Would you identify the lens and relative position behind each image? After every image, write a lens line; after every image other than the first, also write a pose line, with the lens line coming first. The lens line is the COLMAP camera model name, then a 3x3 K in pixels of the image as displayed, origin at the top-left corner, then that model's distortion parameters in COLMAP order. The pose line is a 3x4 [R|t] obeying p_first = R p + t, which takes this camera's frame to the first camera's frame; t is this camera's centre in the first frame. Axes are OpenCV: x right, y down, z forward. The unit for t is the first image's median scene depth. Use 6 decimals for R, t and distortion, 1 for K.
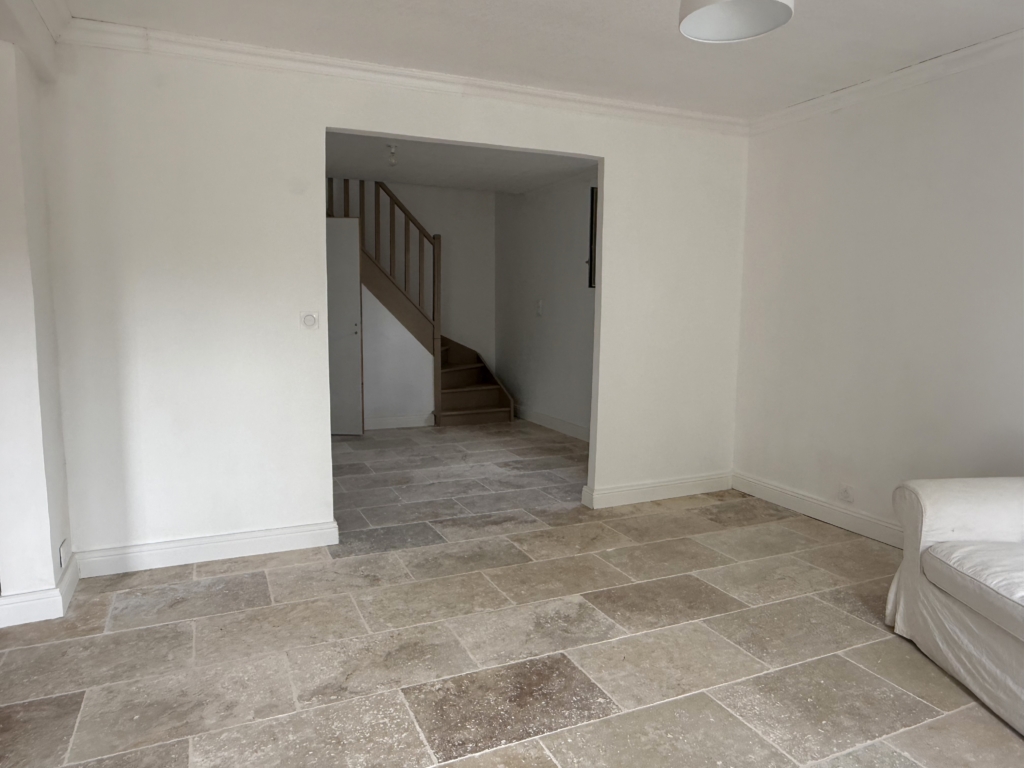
lens RADIAL K [[682.8, 0, 512.0], [0, 682.8, 384.0], [0, 0, 1]] dist [0.000546, 0.000718]
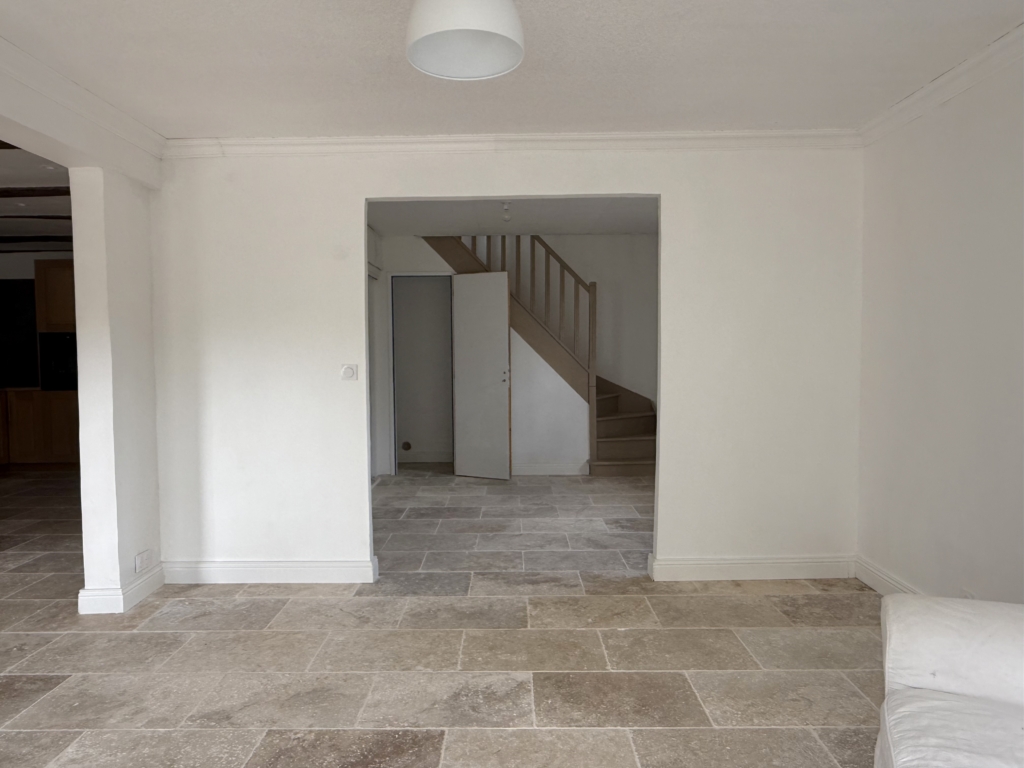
lens RADIAL K [[682.8, 0, 512.0], [0, 682.8, 384.0], [0, 0, 1]] dist [0.000546, 0.000718]
pose [[0.906255, 0.006473, -0.422682, 0.381778], [-0.032953, 0.997922, -0.055370, -0.021709], [0.421445, 0.064108, 0.904585, 0.112149]]
